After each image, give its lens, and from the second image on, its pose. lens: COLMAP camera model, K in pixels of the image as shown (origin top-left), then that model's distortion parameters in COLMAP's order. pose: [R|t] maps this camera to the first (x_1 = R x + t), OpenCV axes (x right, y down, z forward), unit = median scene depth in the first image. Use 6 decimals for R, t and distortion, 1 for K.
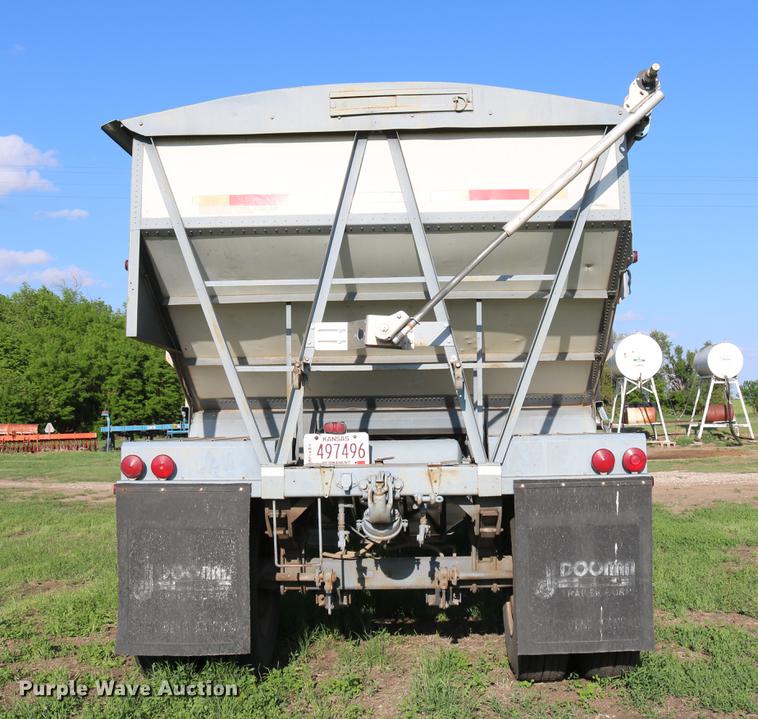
lens RADIAL K [[968.2, 0, 377.3], [0, 968.2, 357.0], [0, 0, 1]] dist [-0.142366, 0.000000]
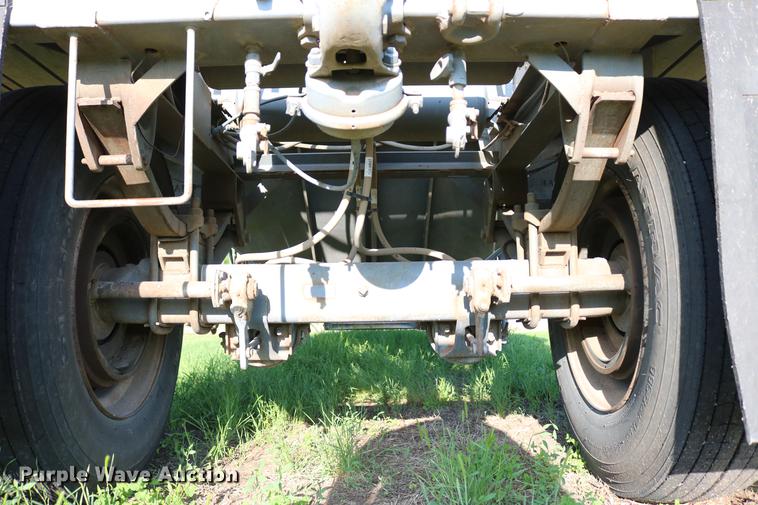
lens RADIAL K [[615.1, 0, 380.0], [0, 615.1, 245.9], [0, 0, 1]] dist [-0.141085, 0.075439]
pose [[0.998450, 0.003884, 0.055525, 0.001799], [-0.002286, 0.999582, -0.028829, 0.240647], [-0.055614, 0.028658, 0.998041, 0.770531]]
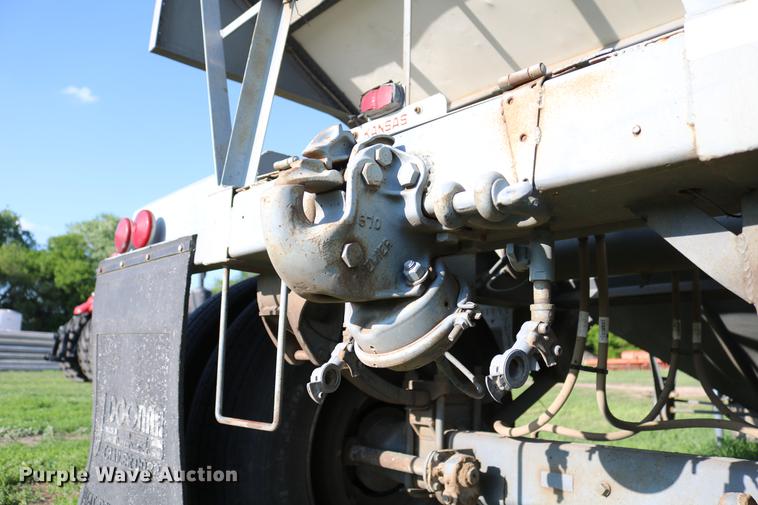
lens RADIAL K [[615.1, 0, 381.1], [0, 615.1, 254.2], [0, 0, 1]] dist [-0.141085, 0.075439]
pose [[0.699027, -0.092694, -0.709062, 0.144373], [0.025873, 0.994192, -0.104461, 0.175005], [0.714627, 0.054675, 0.697366, 0.864115]]
